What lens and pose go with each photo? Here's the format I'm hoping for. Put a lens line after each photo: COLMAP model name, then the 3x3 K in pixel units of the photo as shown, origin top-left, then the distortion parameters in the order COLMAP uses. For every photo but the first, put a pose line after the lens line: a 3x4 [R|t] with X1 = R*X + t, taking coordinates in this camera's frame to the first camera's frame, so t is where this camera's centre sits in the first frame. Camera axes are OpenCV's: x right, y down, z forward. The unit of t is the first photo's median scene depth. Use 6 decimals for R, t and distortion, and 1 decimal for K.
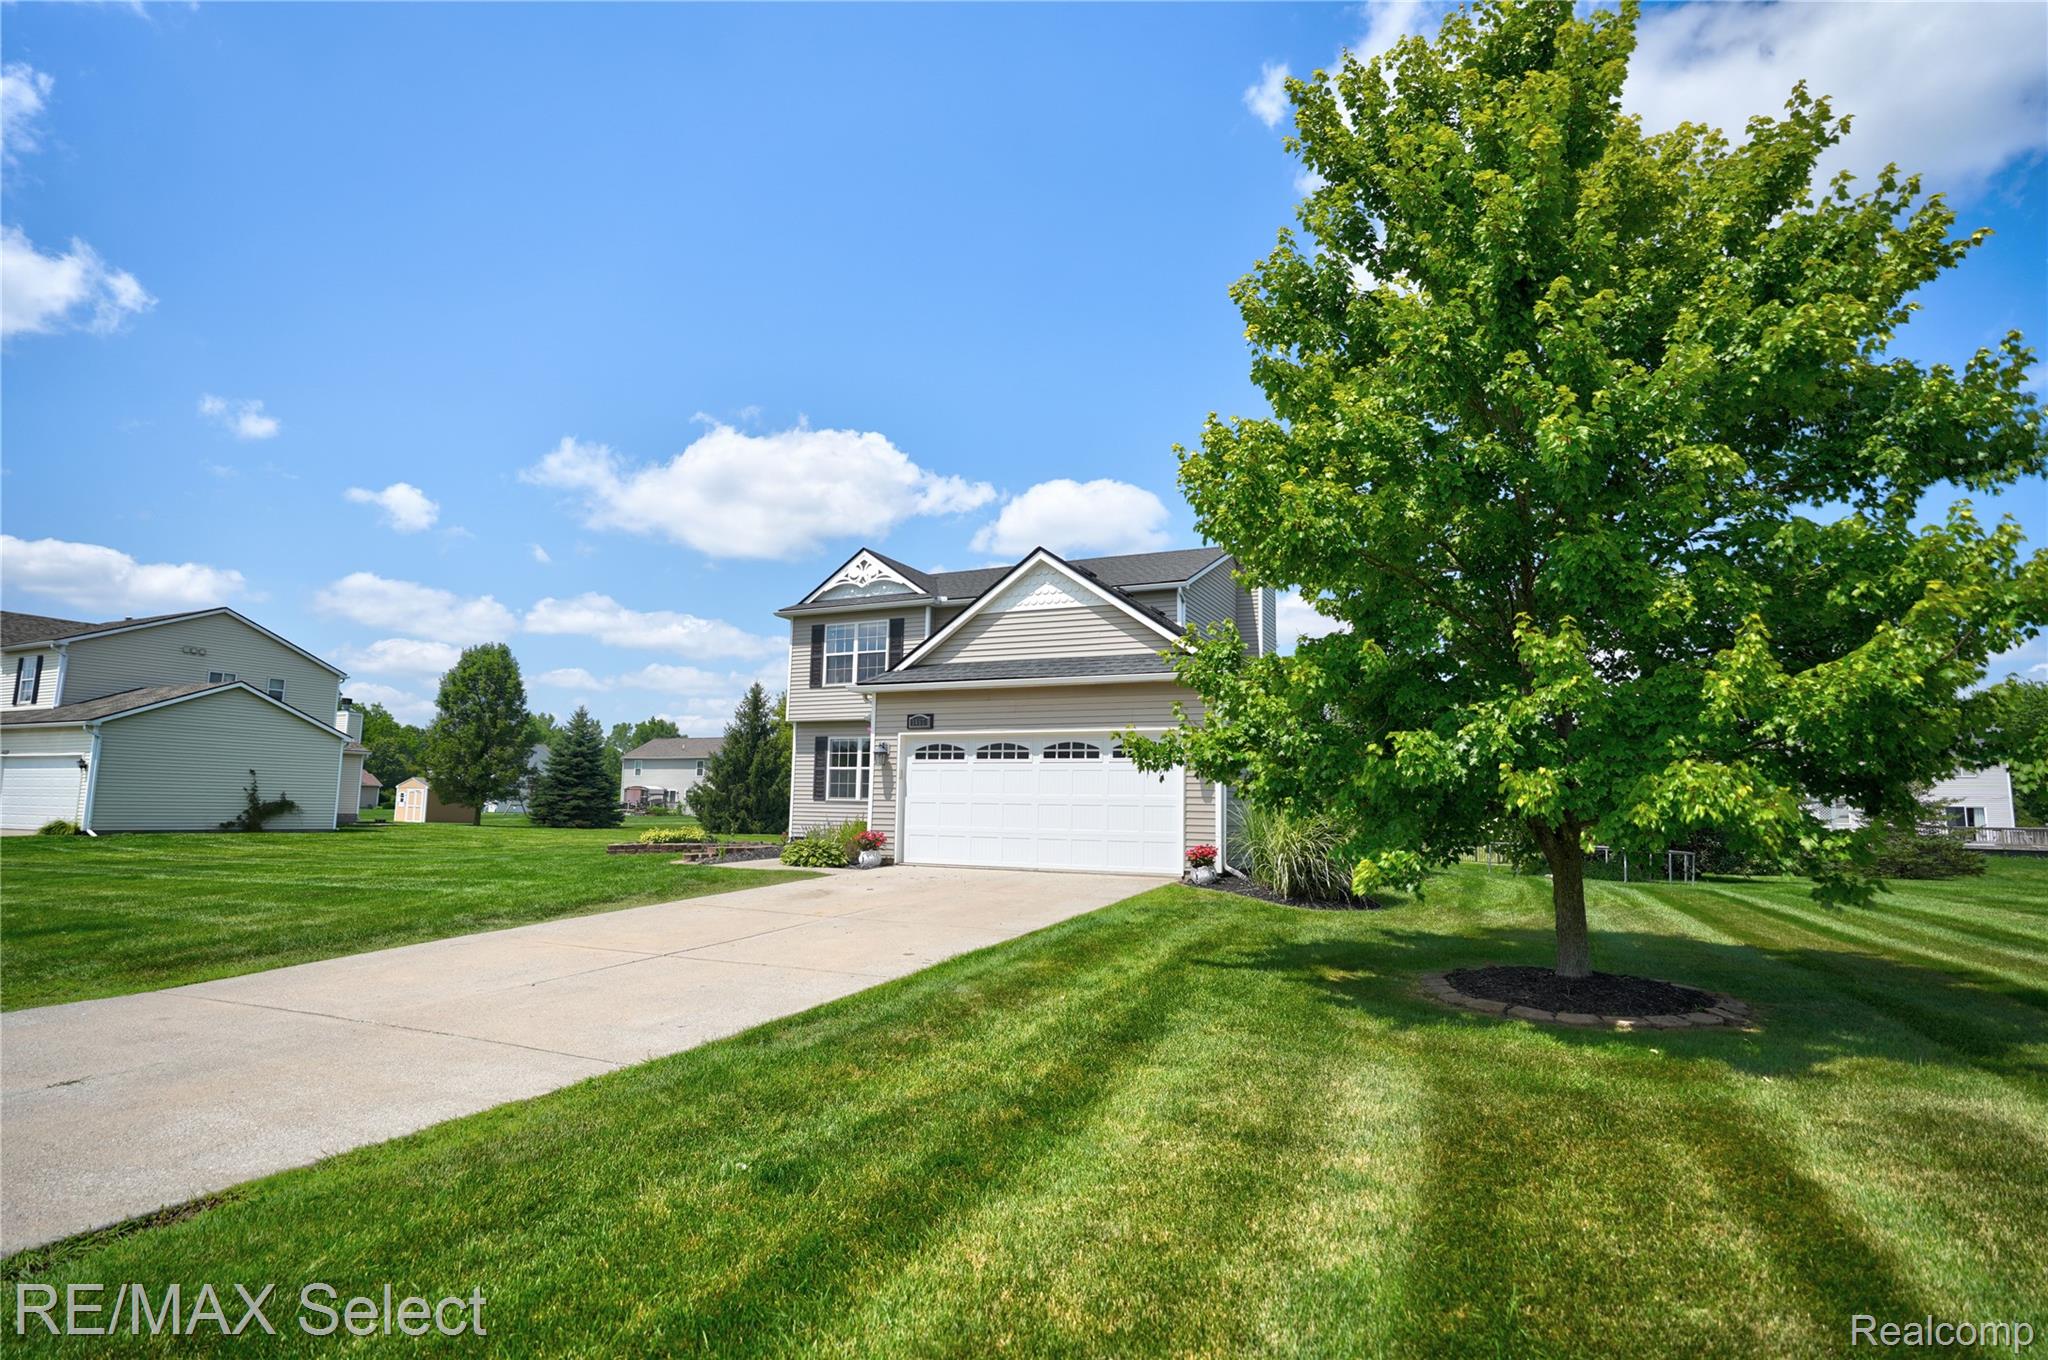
lens RADIAL K [[1048.2, 0, 1024.0], [0, 1048.2, 680.0], [0, 0, 1]] dist [-0.050248, -0.000143]
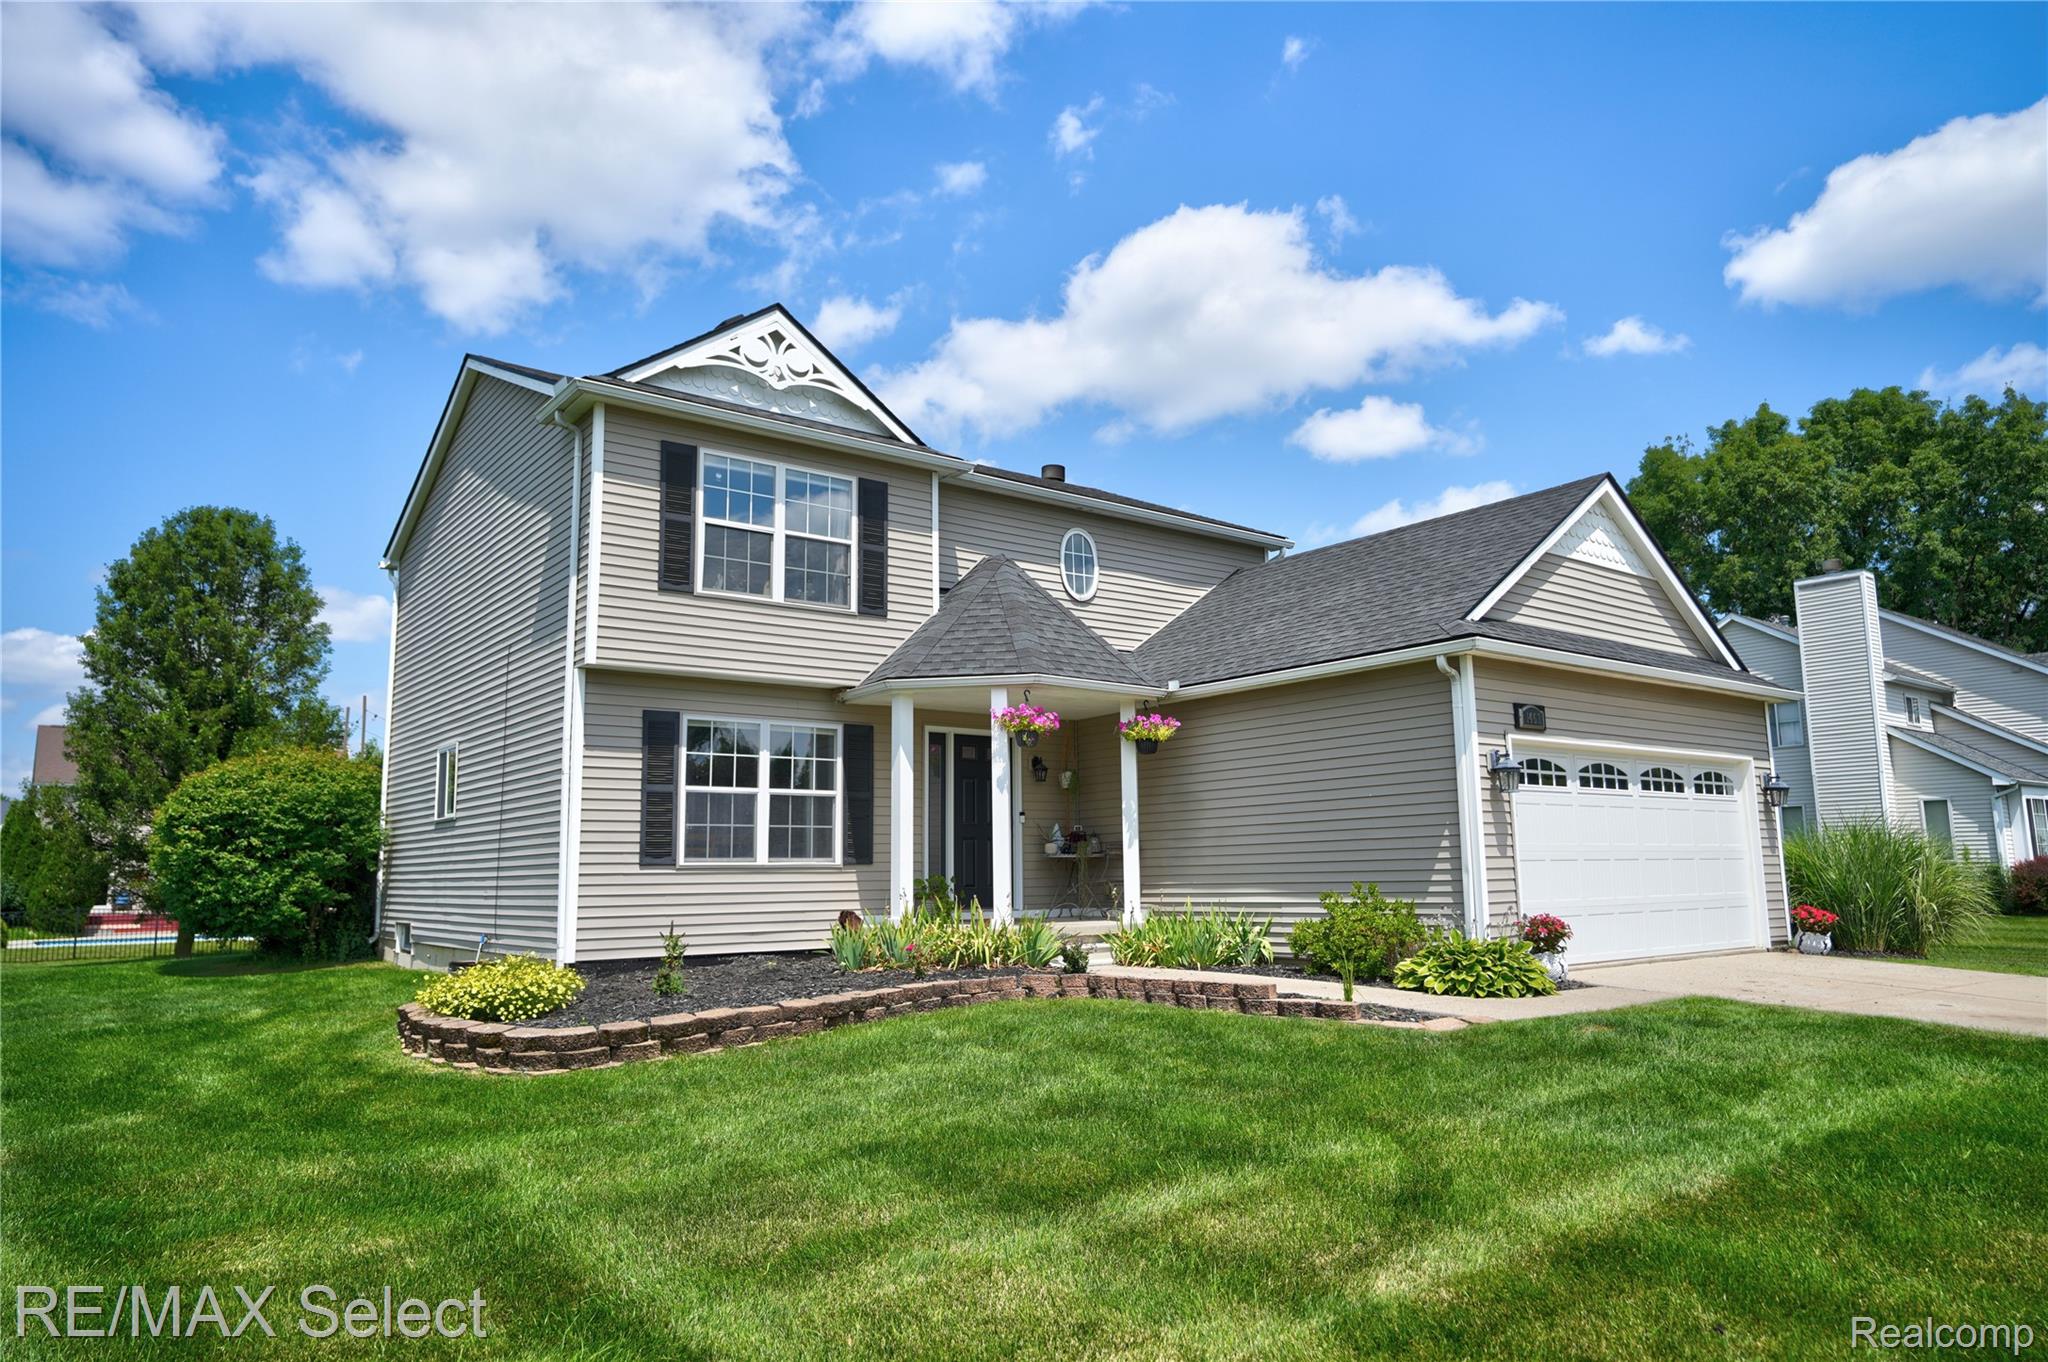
lens RADIAL K [[1318.4, 0, 1039.0], [0, 1318.4, 678.7], [0, 0, 1]] dist [-0.005143, -0.000057]
pose [[0.440176, 0.106100, 0.891621, -0.749344], [-0.090898, 0.993158, -0.073309, 0.083402], [-0.893299, -0.048778, 0.446808, 0.803185]]
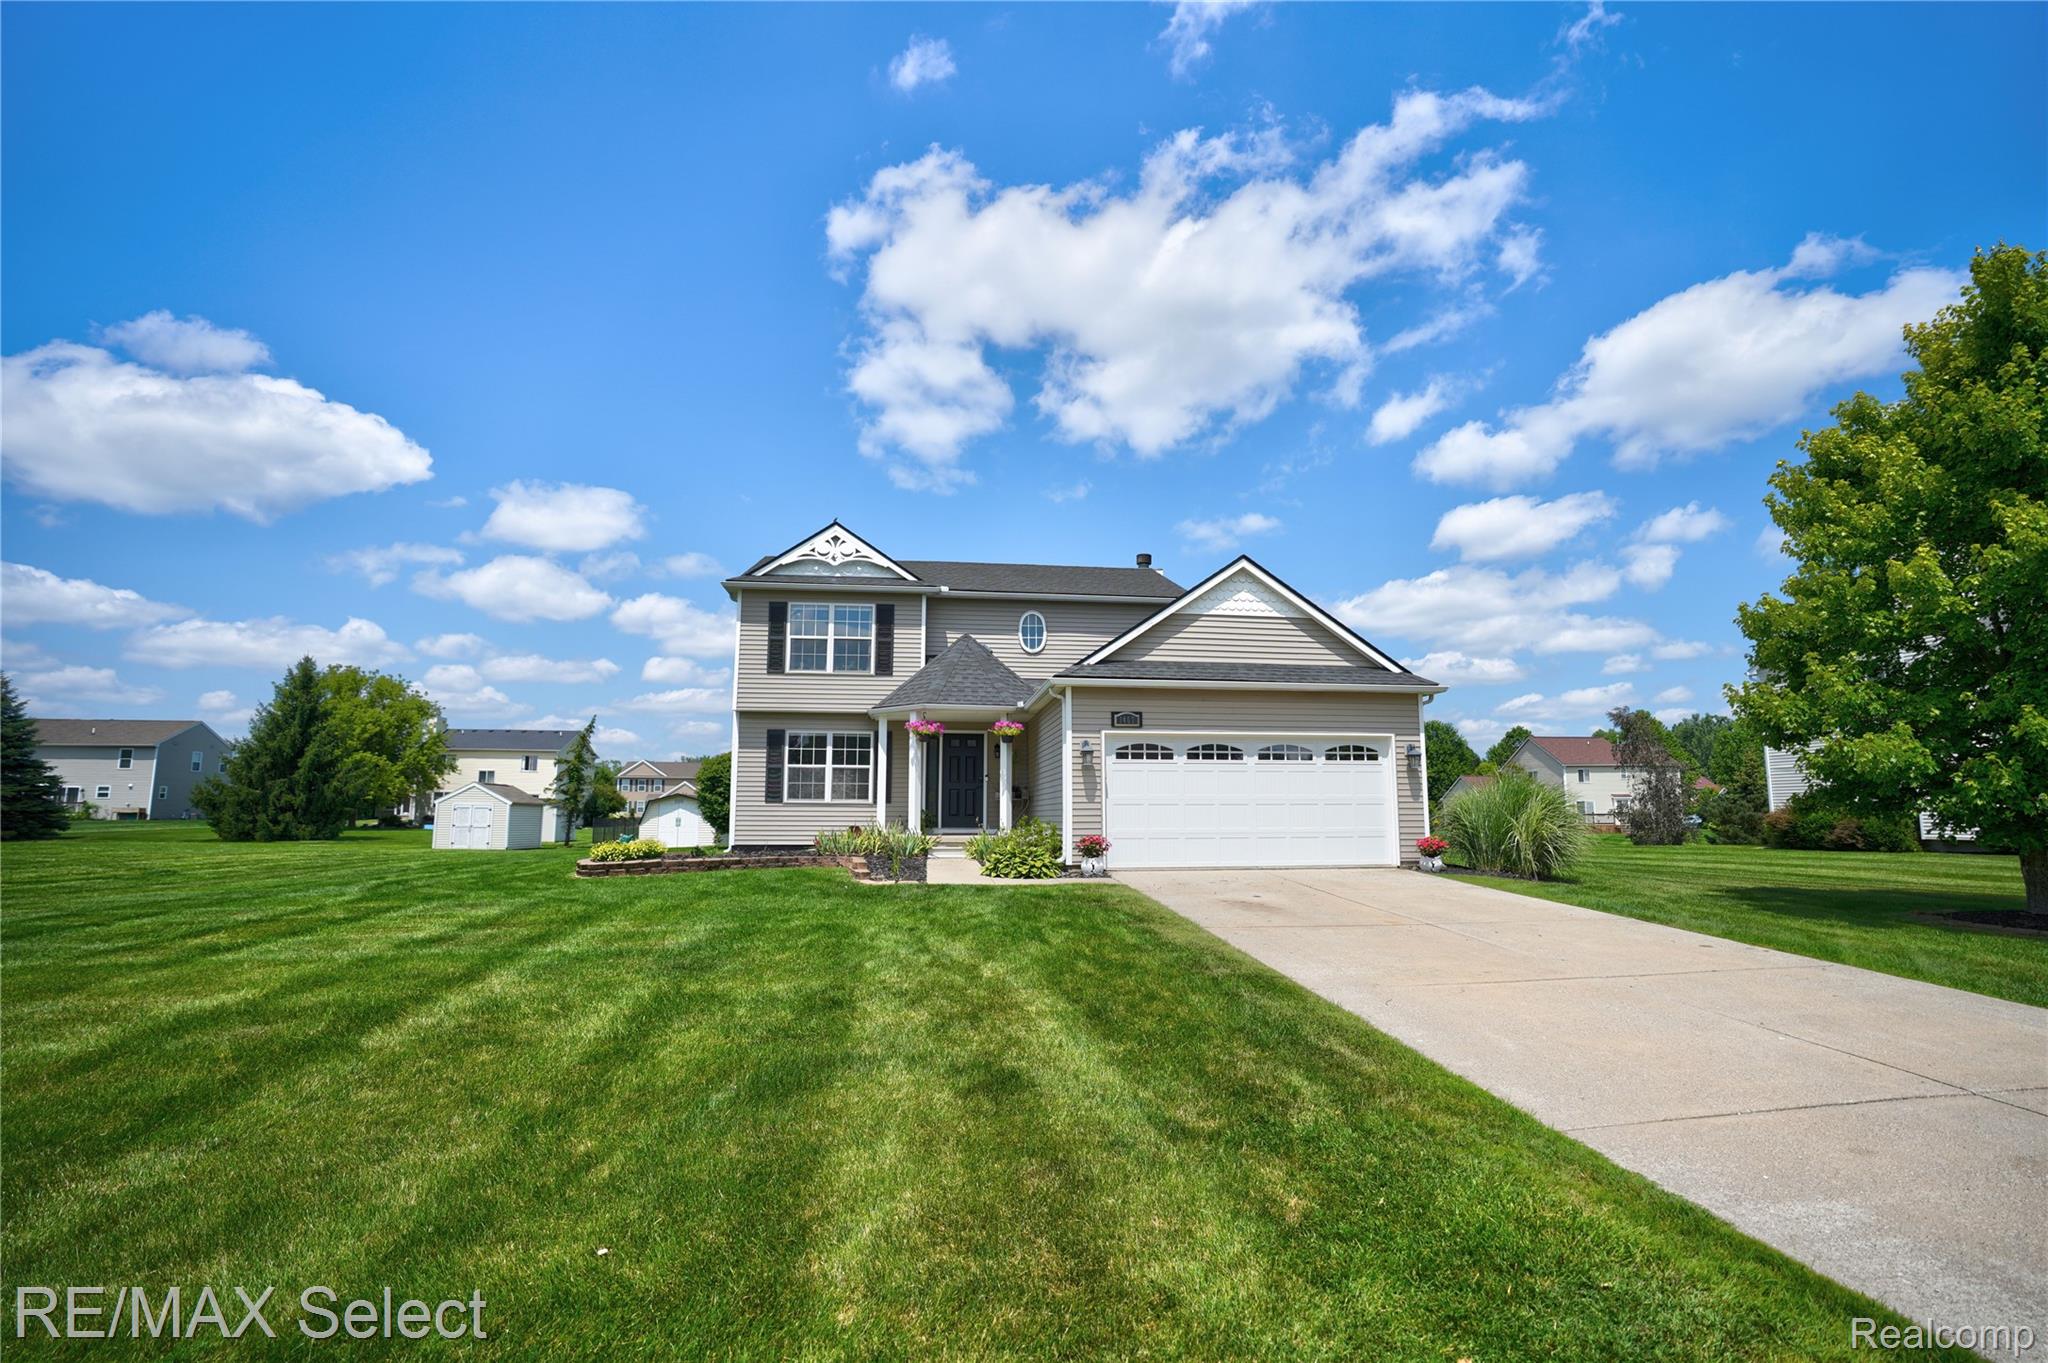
lens RADIAL K [[938.1, 0, 1040.4], [0, 938.1, 683.6], [0, 0, 1]] dist [-0.070456, 0.025919]
pose [[0.834247, 0.056602, 0.548478, -0.555004], [-0.054221, 0.998317, -0.020553, 0.025164], [-0.548718, -0.012593, 0.835913, 0.287518]]
